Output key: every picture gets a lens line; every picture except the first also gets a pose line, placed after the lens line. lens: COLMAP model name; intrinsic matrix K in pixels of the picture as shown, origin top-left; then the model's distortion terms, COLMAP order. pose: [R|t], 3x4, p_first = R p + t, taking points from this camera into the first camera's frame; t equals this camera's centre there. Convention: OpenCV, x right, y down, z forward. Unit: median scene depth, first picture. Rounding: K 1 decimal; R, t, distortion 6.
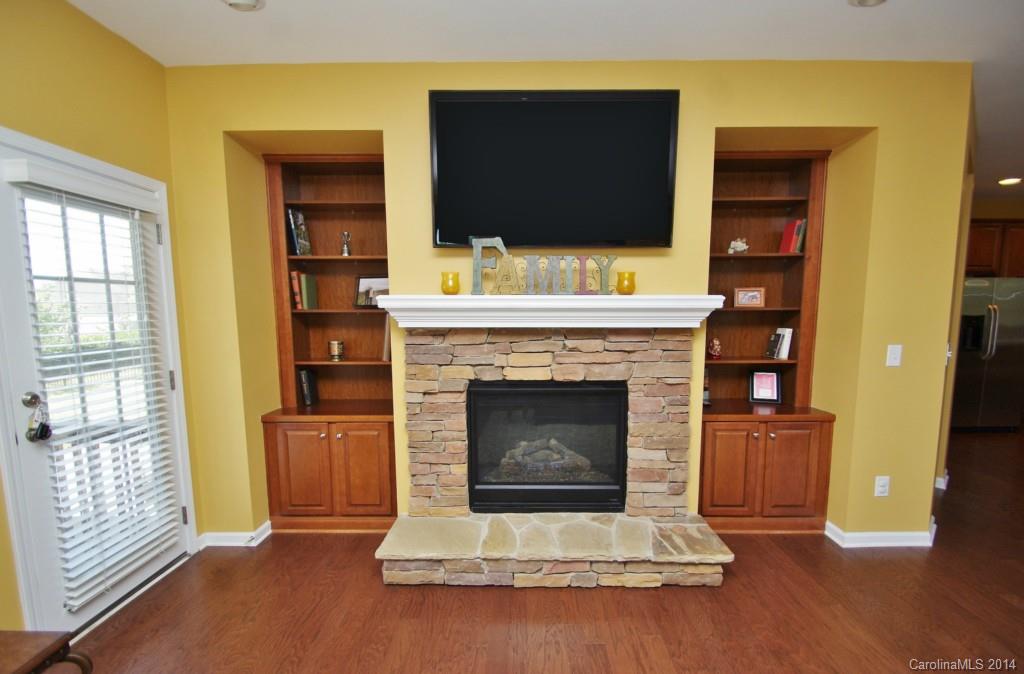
lens RADIAL K [[473.8, 0, 517.8], [0, 473.8, 359.3], [0, 0, 1]] dist [0.001987, 0.000035]
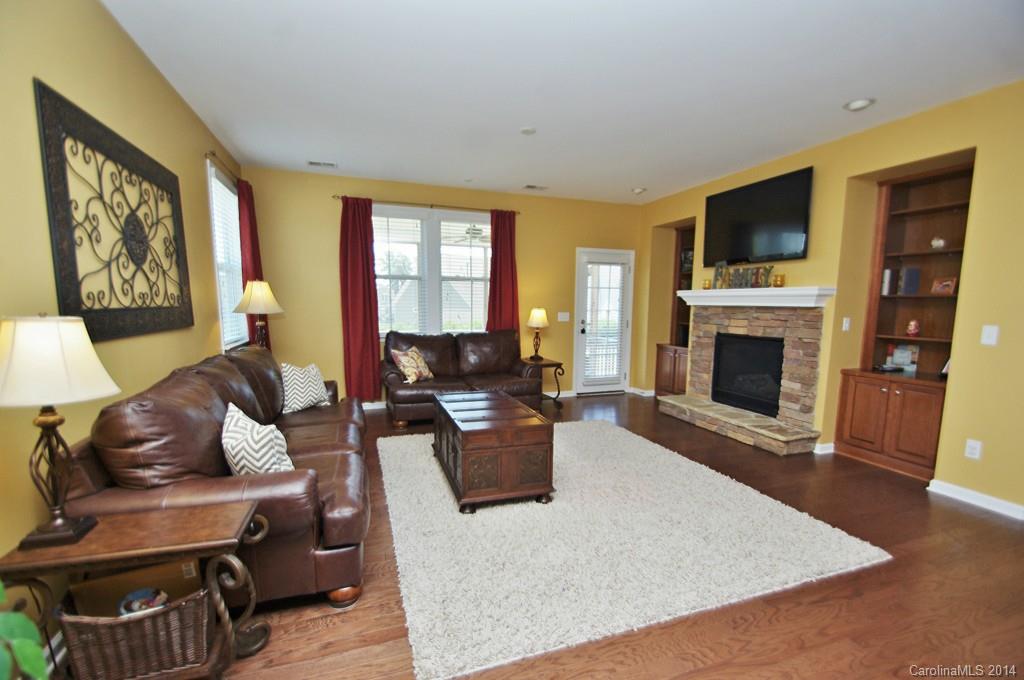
lens RADIAL K [[459.5, 0, 512.8], [0, 459.5, 361.4], [0, 0, 1]] dist [-0.000055, -0.000289]
pose [[0.328471, 0.124732, -0.936242, 1.466753], [-0.119500, 0.988764, 0.089805, 0.095541], [0.936924, 0.082382, 0.339686, -0.457966]]
